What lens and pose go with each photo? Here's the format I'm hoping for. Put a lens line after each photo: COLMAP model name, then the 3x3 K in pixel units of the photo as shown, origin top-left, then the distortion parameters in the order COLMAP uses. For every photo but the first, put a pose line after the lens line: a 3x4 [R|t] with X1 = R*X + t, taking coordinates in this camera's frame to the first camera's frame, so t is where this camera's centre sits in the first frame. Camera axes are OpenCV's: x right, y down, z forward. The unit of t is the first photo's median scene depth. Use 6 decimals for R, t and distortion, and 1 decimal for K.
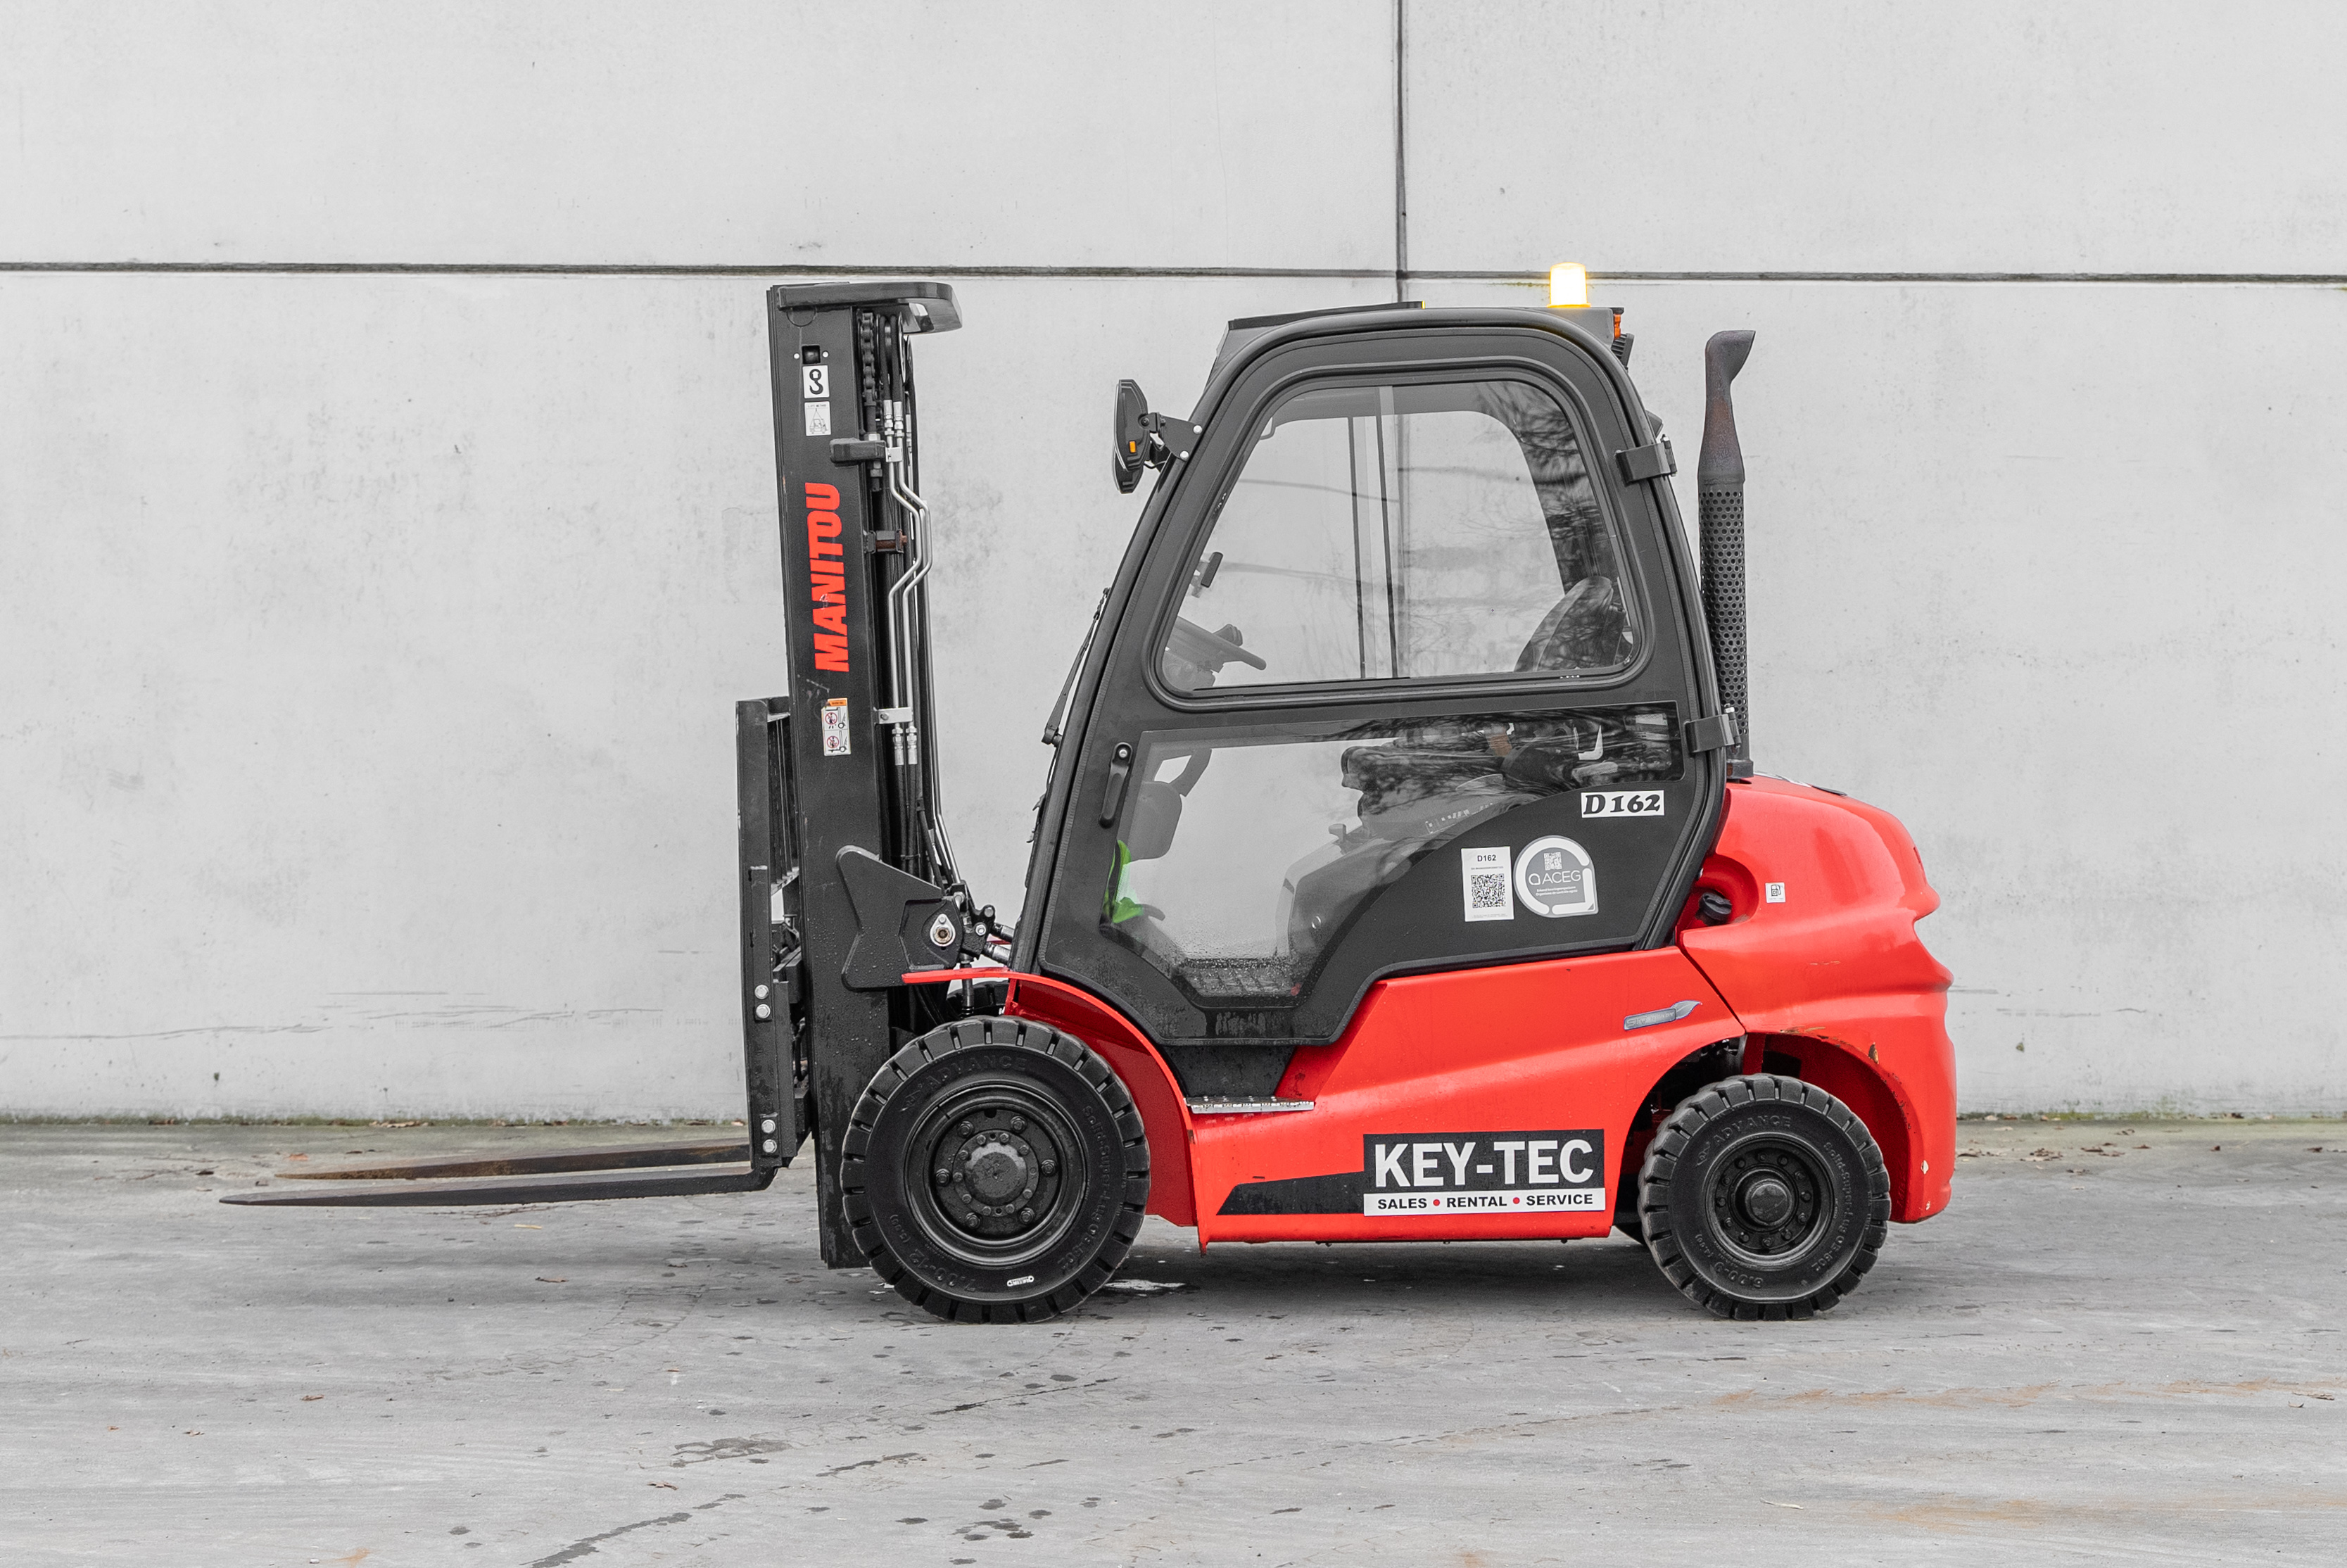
lens RADIAL K [[3689.0, 0, 1190.4], [0, 3689.0, 721.5], [0, 0, 1]] dist [-0.002070, 0.000000]
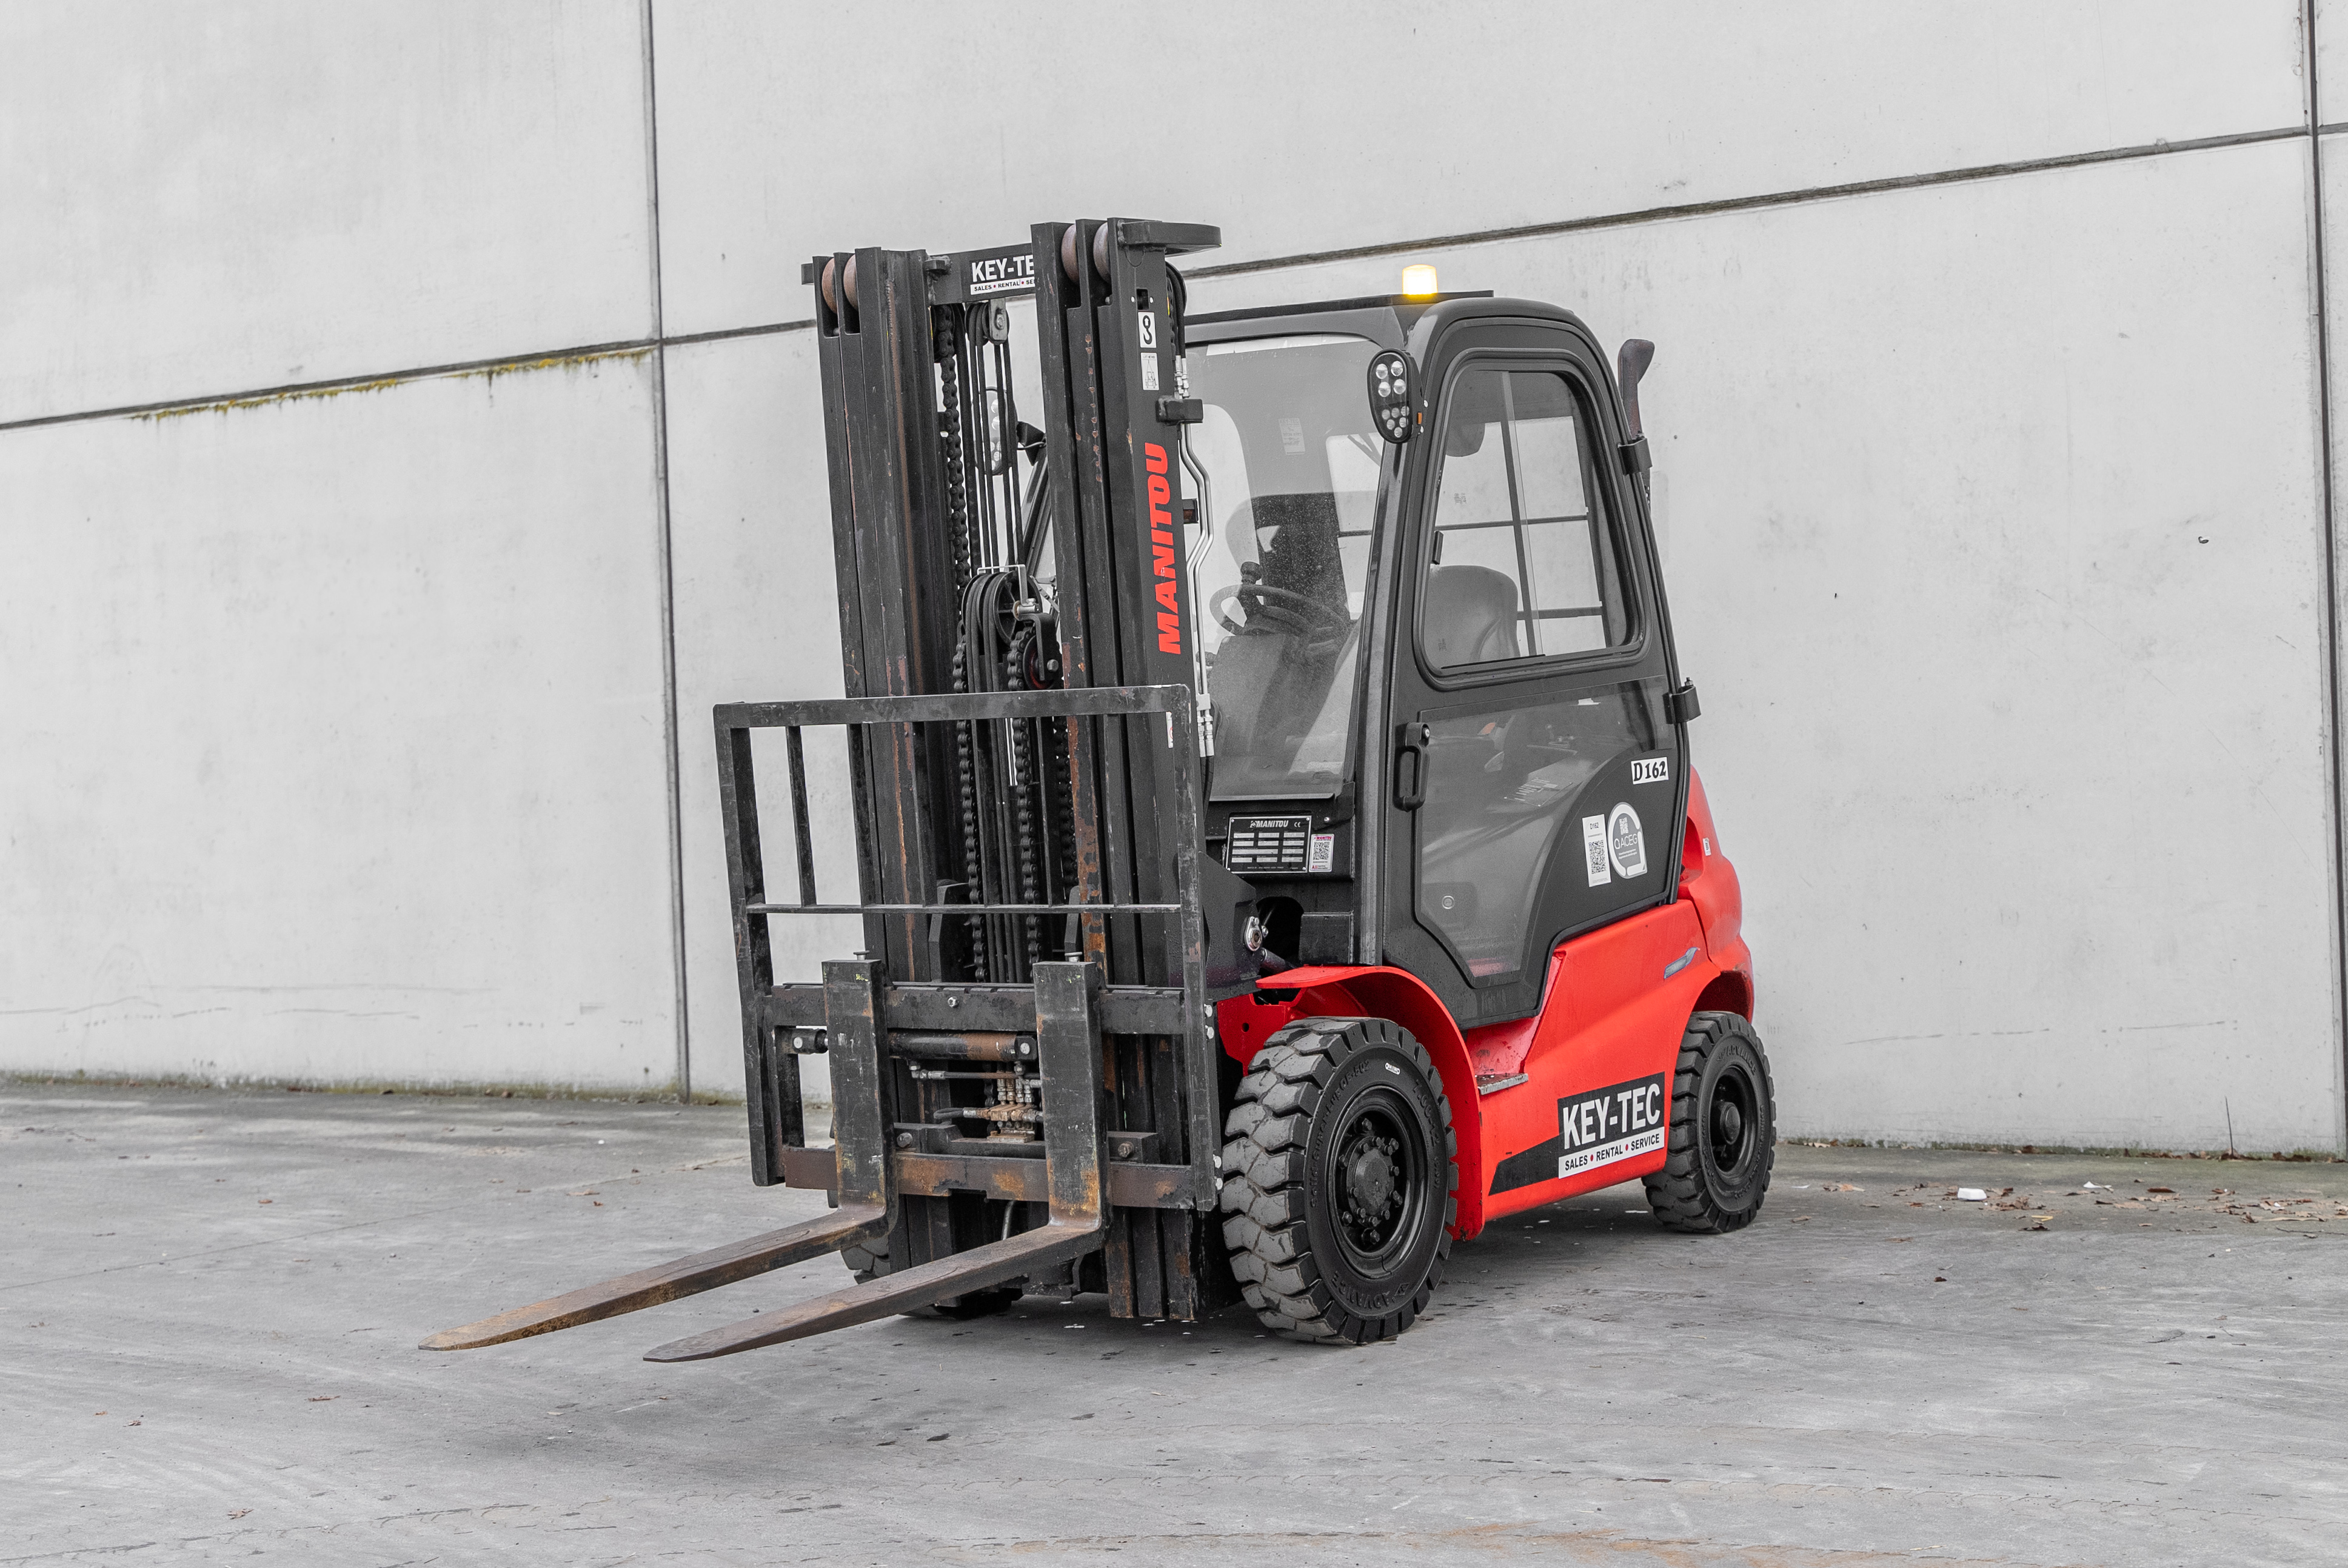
lens RADIAL K [[3681.9, 0, 1269.9], [0, 3681.9, 790.8], [0, 0, 1]] dist [0.006757, 0.000000]
pose [[0.802812, -0.024155, -0.595743, 0.360046], [0.038351, 0.999202, 0.011168, 0.007430], [0.594998, -0.031813, 0.803097, 0.202154]]
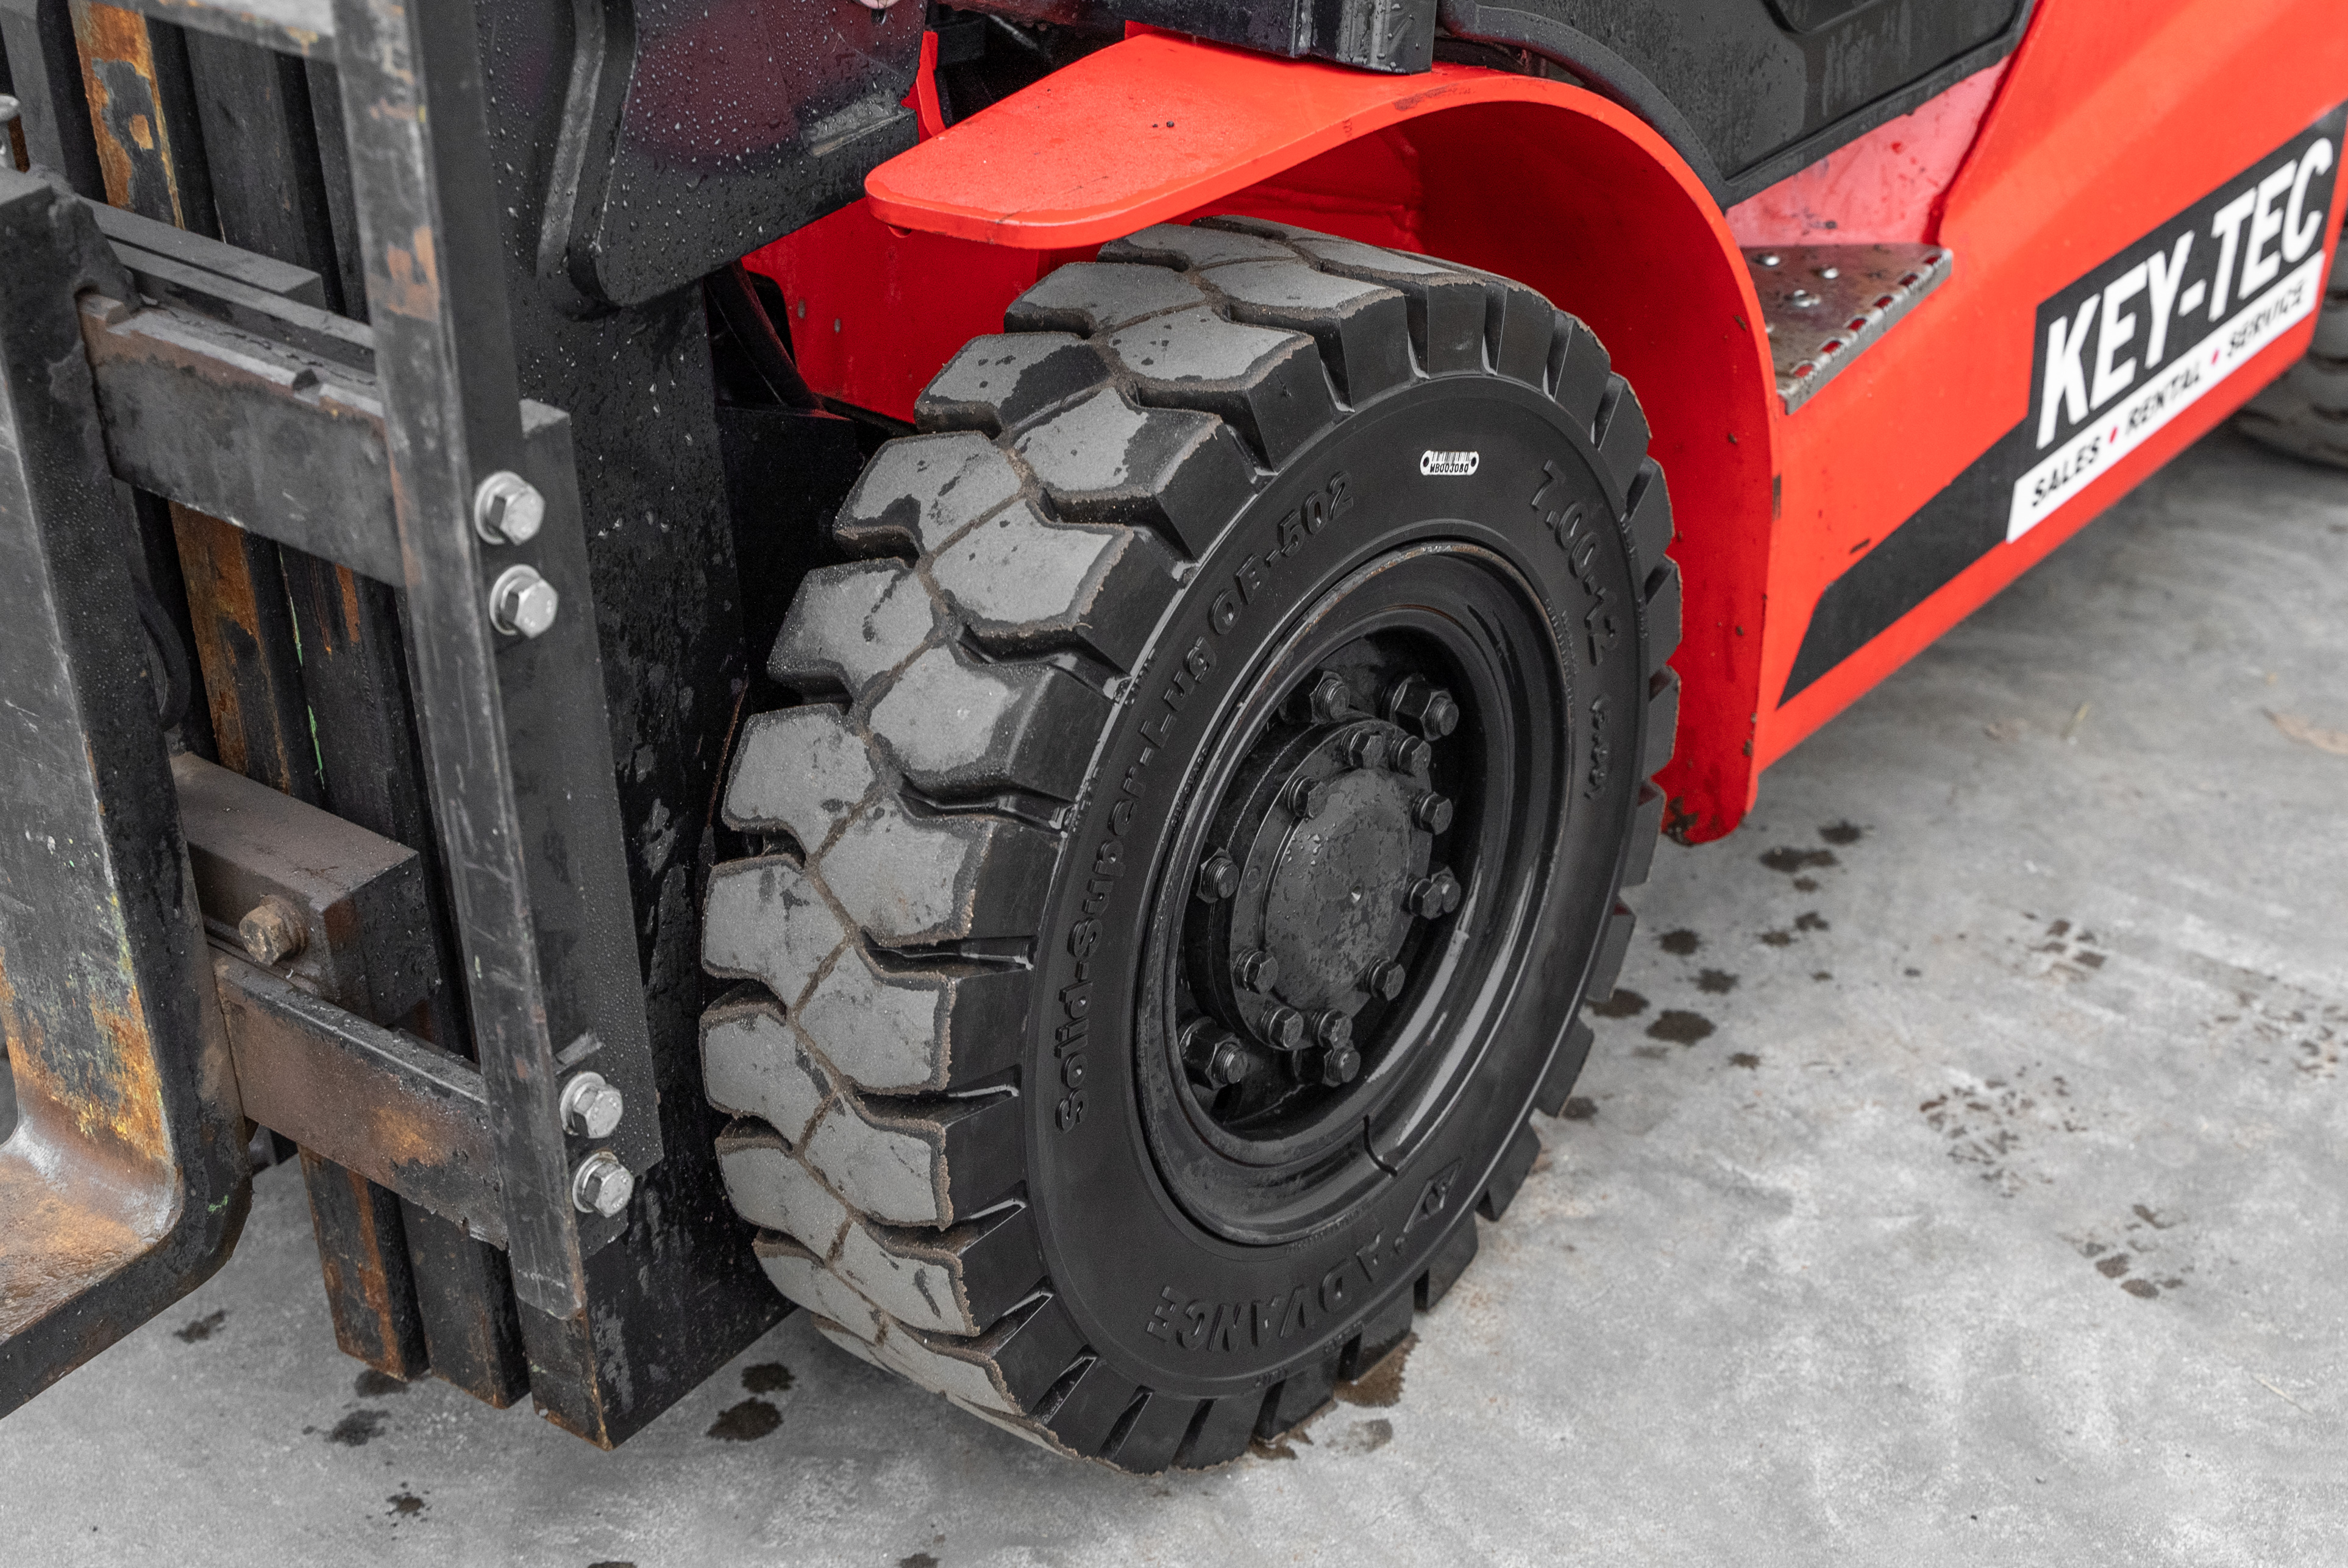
lens RADIAL K [[3825.8, 0, 1188.7], [0, 3825.8, 774.6], [0, 0, 1]] dist [-0.015891, 0.000000]
pose [[0.749764, 0.301828, -0.588858, 0.086794], [0.008658, 0.885359, 0.464828, -0.002660], [0.661649, -0.353609, 0.661197, 0.607316]]
